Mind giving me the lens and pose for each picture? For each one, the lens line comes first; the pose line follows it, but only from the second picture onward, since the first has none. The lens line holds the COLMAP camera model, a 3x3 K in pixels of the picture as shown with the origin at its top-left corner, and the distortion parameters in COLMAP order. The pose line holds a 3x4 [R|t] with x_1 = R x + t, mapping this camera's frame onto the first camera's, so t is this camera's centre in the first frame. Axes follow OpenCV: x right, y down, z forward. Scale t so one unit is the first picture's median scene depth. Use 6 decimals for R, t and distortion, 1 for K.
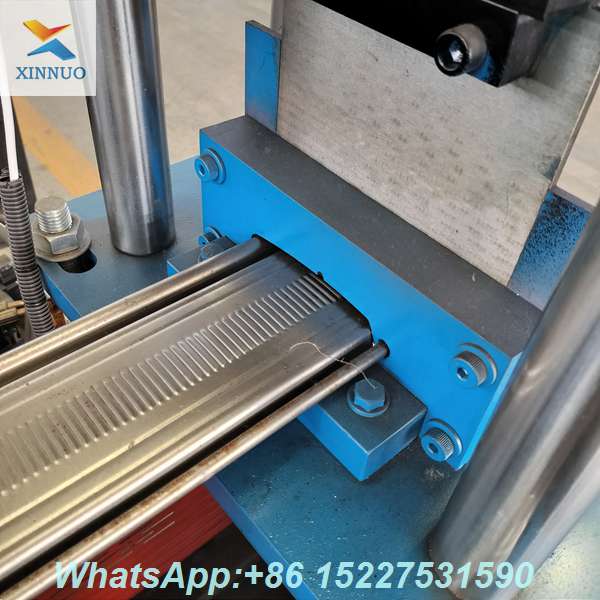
lens RADIAL K [[610.5, 0, 300.3], [0, 610.5, 300.1], [0, 0, 1]] dist [0.017254, 0.000000]
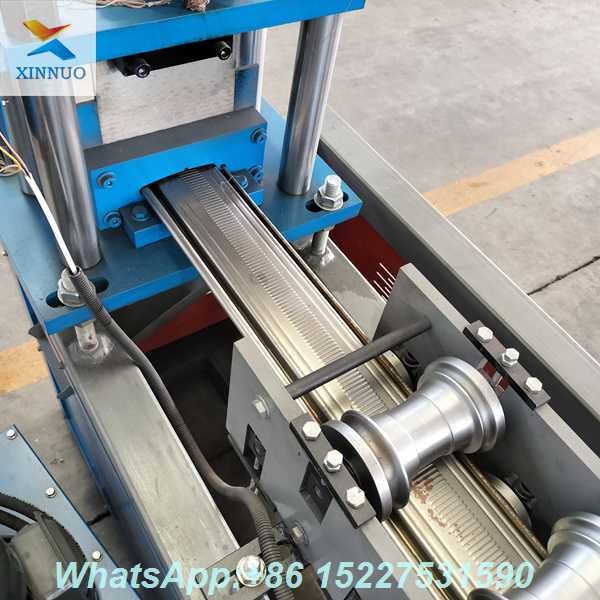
lens RADIAL K [[610.5, 0, 299.8], [0, 610.5, 299.9], [0, 0, 1]] dist [0.017254, 0.000000]
pose [[0.145784, -0.812483, 0.564463, -1.651399], [0.594743, 0.527922, 0.606283, -0.950478], [-0.790587, 0.247324, 0.560181, -0.468013]]
